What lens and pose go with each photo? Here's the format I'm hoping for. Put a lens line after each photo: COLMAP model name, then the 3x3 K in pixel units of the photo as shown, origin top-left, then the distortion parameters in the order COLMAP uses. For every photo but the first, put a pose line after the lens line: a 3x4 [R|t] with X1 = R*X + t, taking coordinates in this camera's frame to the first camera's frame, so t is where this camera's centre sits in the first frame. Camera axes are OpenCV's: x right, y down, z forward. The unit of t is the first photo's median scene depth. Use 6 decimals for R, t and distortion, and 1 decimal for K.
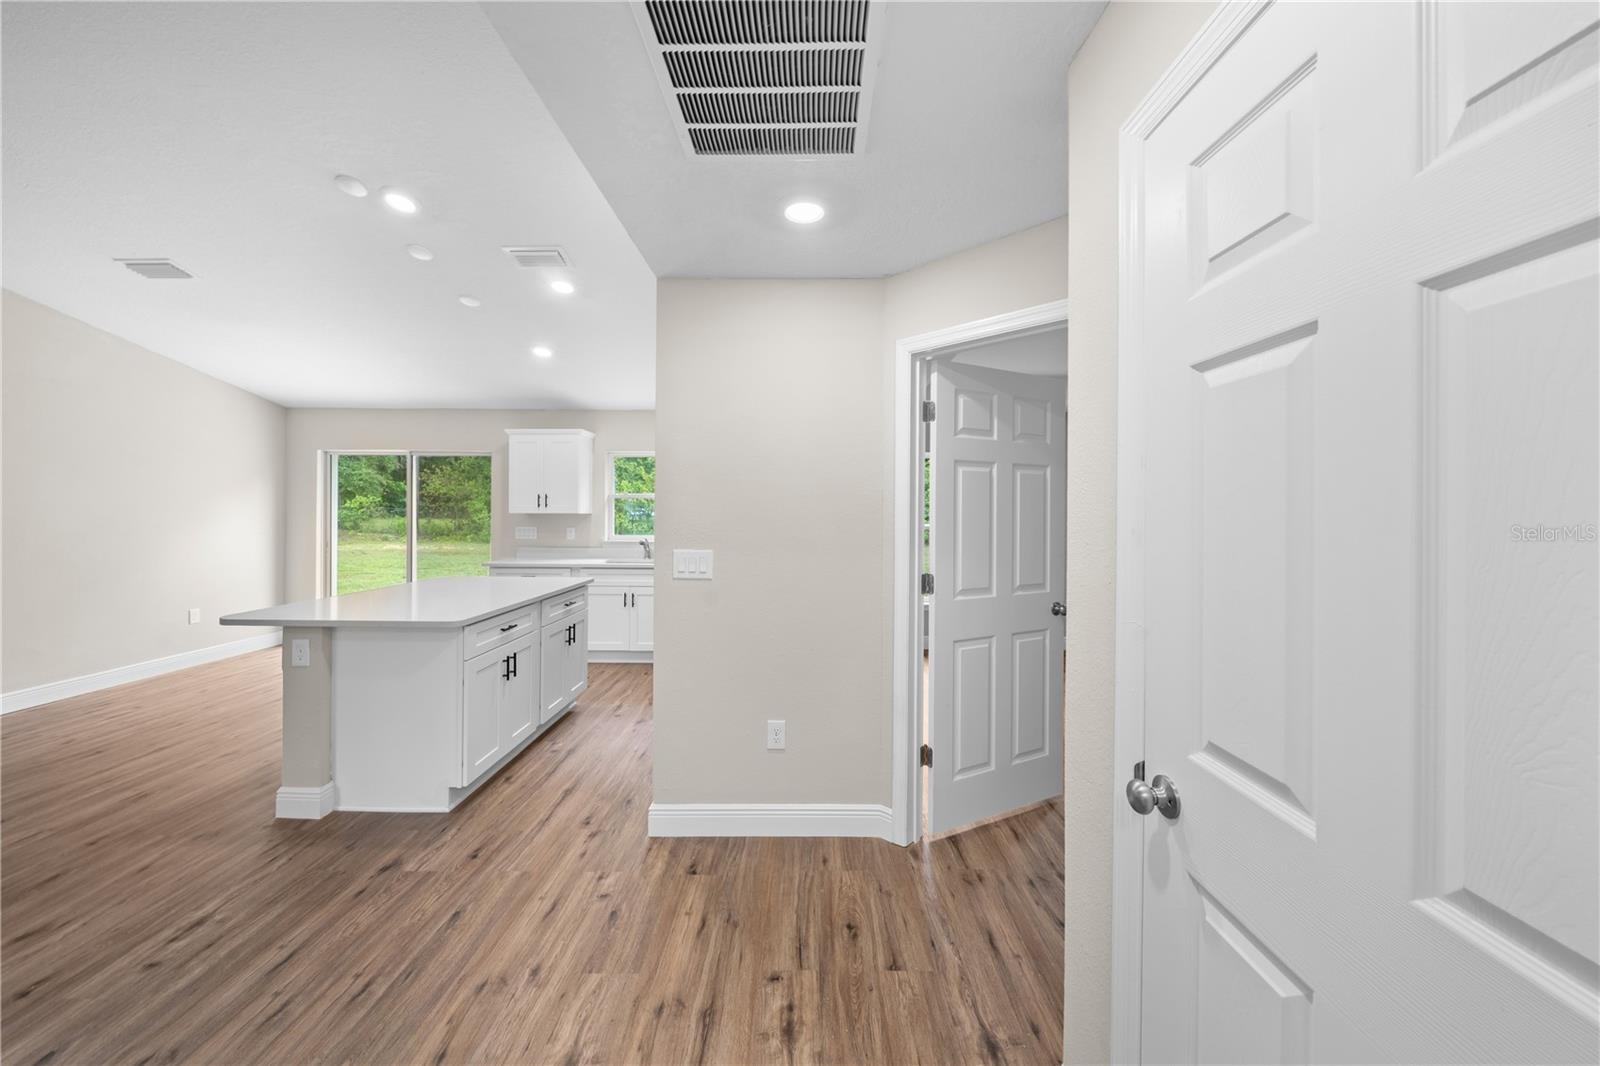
lens RADIAL K [[562.6, 0, 802.4], [0, 562.6, 512.6], [0, 0, 1]] dist [-0.000821, -0.000016]
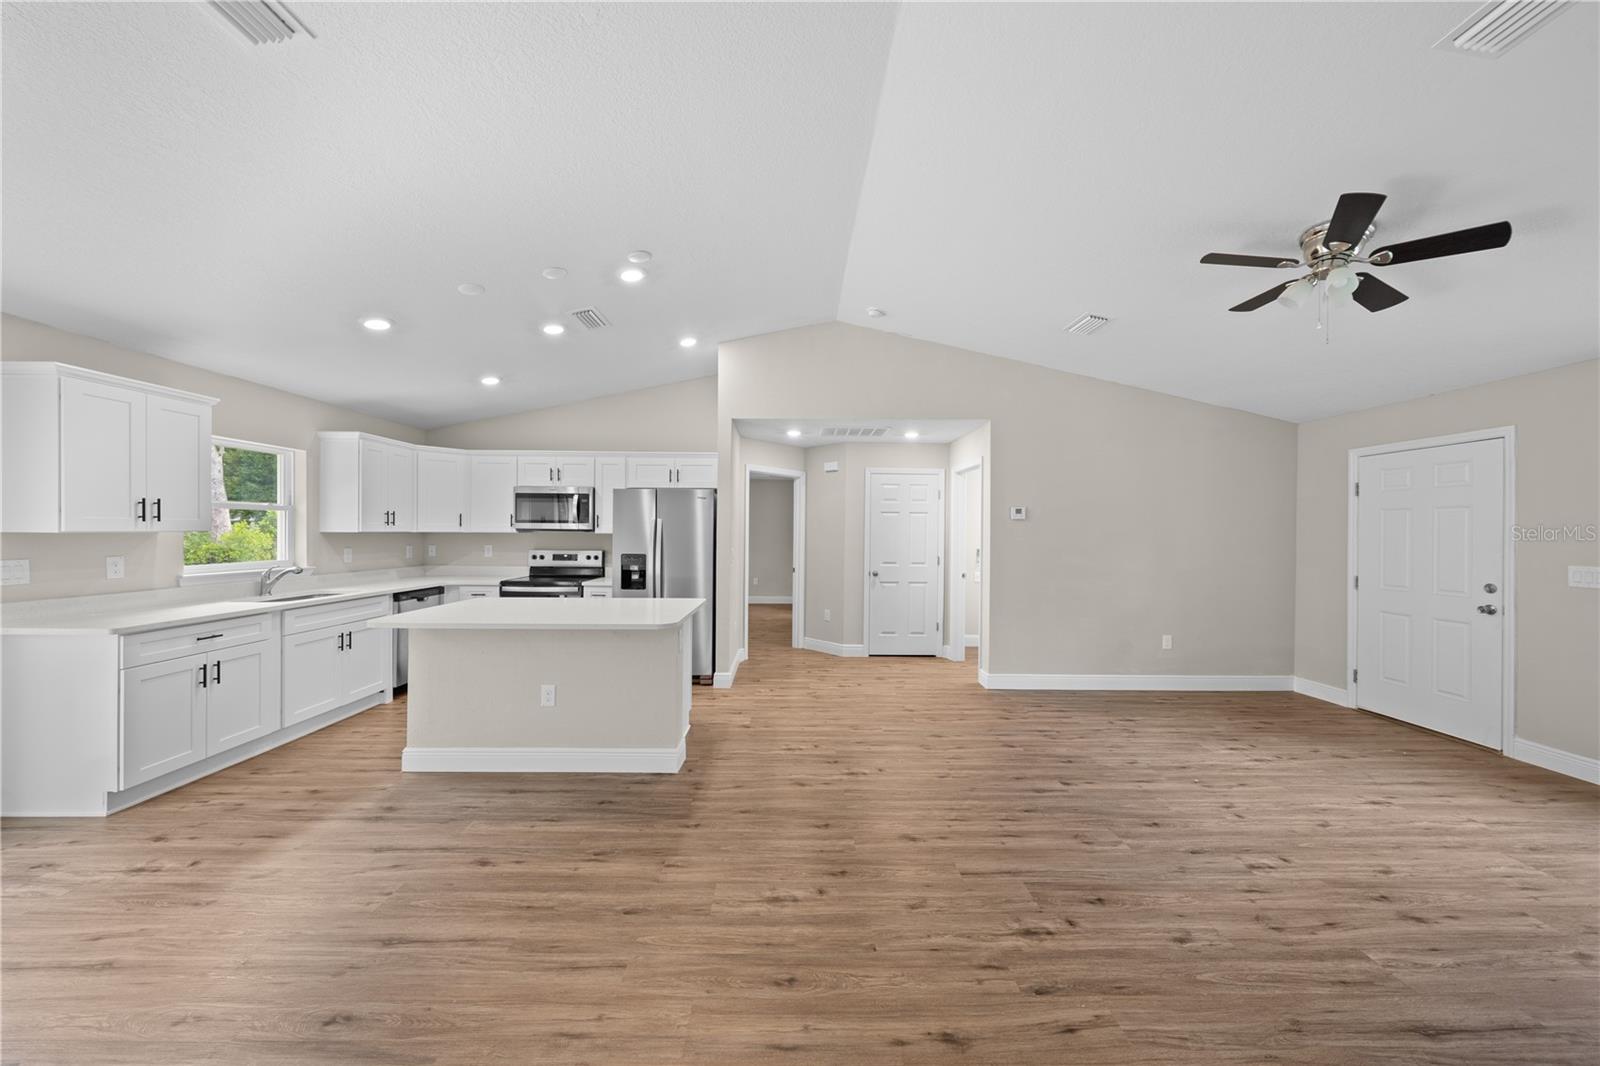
lens RADIAL K [[549.9, 0, 799.1], [0, 549.9, 533.4], [0, 0, 1]] dist [-0.003483, 0.000405]
pose [[-0.025698, -0.008299, 0.999635, -1.633389], [-0.005842, 0.999950, 0.008151, -0.008687], [-0.999653, -0.005630, -0.025745, 0.568339]]
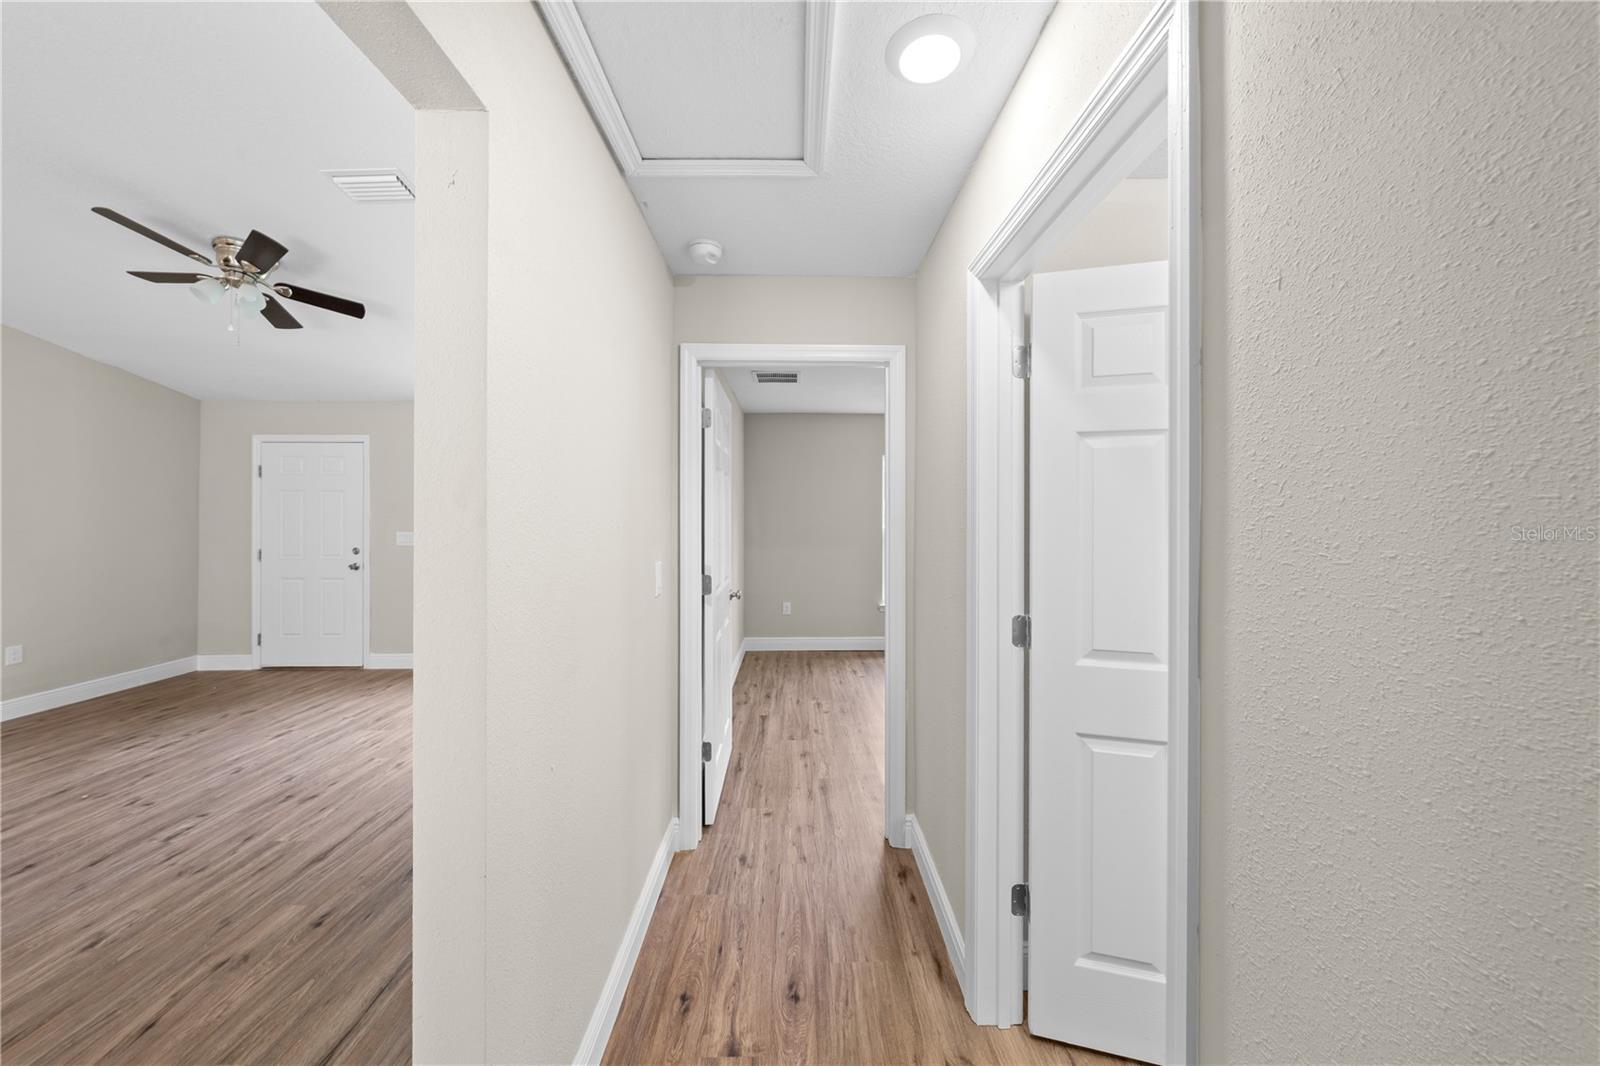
lens RADIAL K [[557.3, 0, 799.0], [0, 557.3, 513.0], [0, 0, 1]] dist [0.001049, 0.000603]
pose [[-0.999645, -0.010838, -0.024359, -1.753056], [-0.010871, 0.999940, 0.001216, -0.017720], [0.024345, 0.001481, -0.999703, 0.718606]]
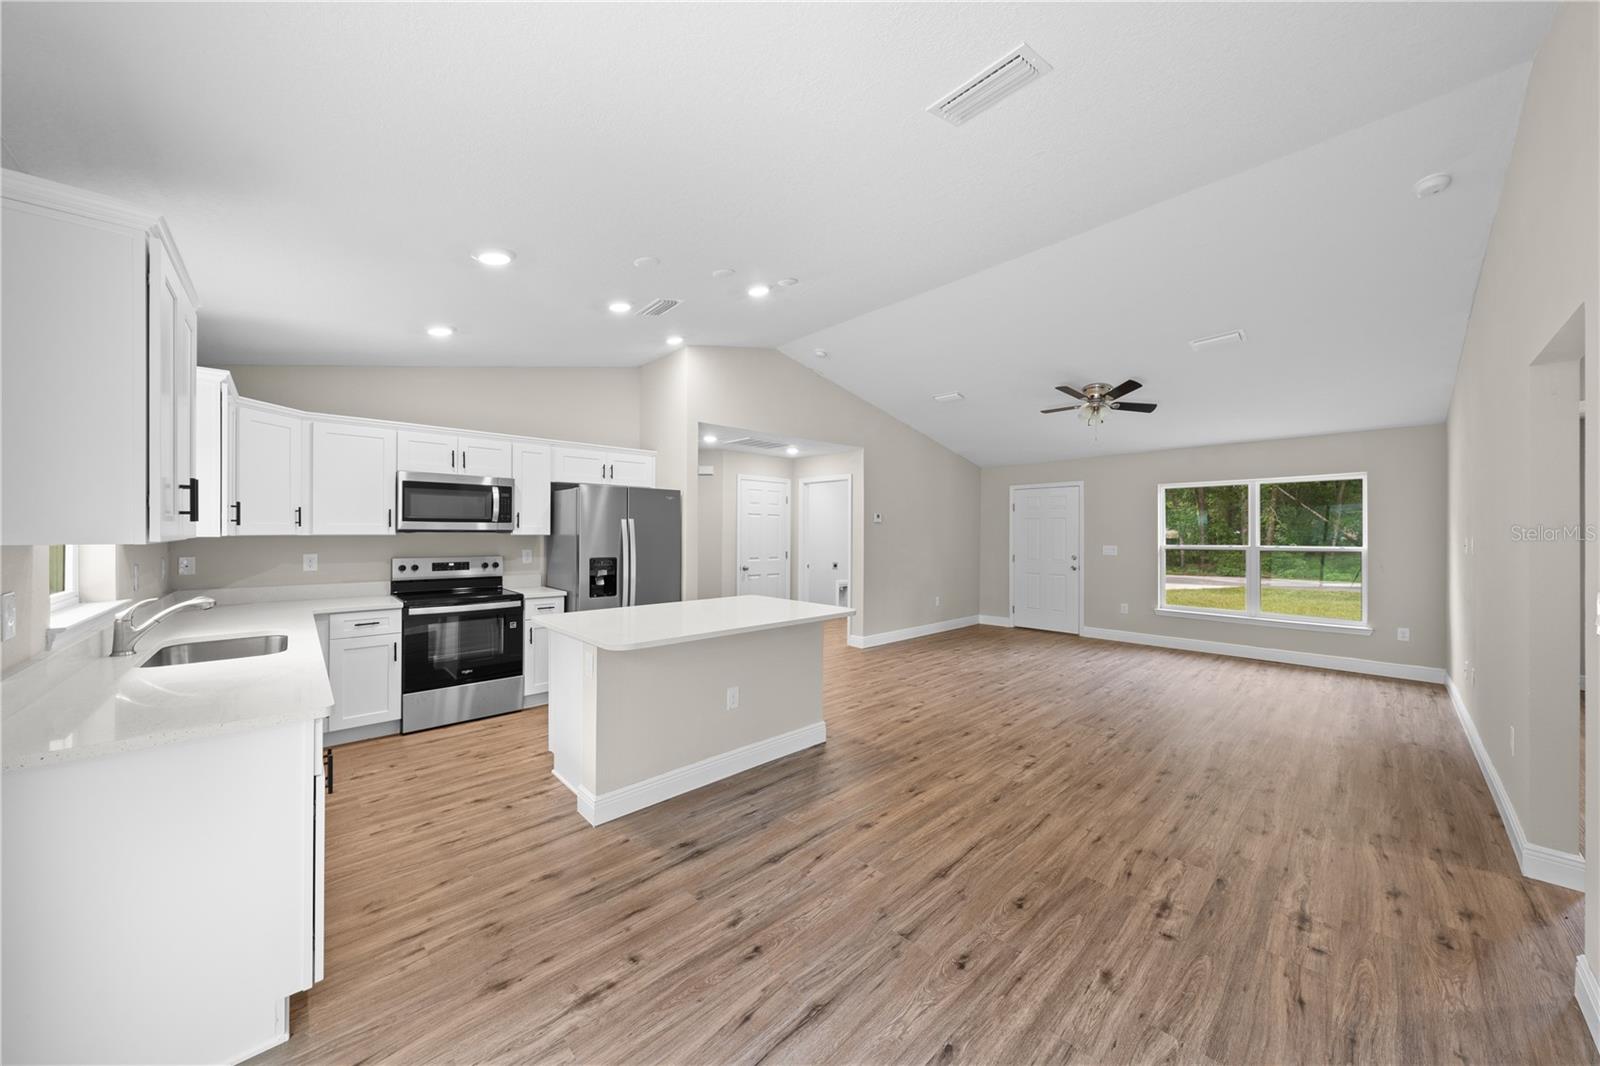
lens RADIAL K [[545.1, 0, 800.0], [0, 545.1, 533.0], [0, 0, 1]] dist [-0.000534, -0.000054]
pose [[-0.691425, -0.010140, 0.722377, -1.436716], [-0.006439, 0.999948, 0.007873, -0.011571], [-0.722420, 0.000792, -0.691454, 1.526713]]
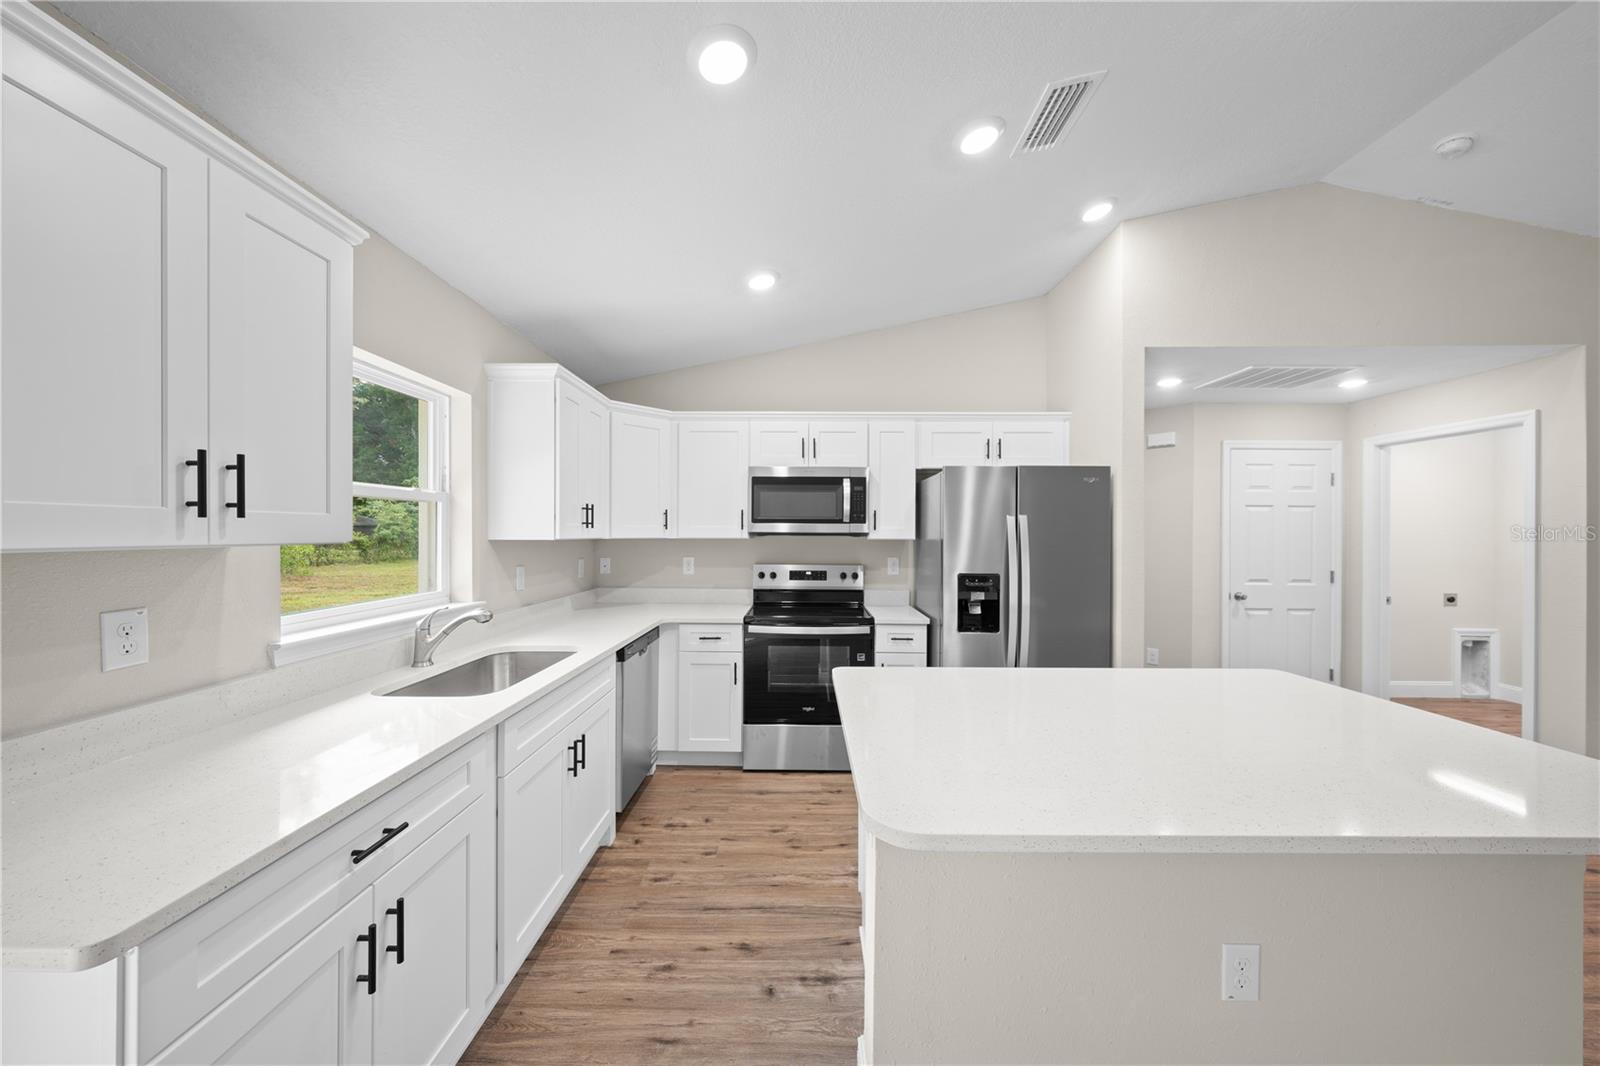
lens RADIAL K [[545.1, 0, 800.0], [0, 545.1, 533.0], [0, 0, 1]] dist [-0.000534, -0.000054]
pose [[-0.003330, -0.003679, 0.999988, -1.041358], [-0.001205, 0.999993, 0.003675, -0.007257], [-0.999994, -0.001193, -0.003334, 1.254466]]
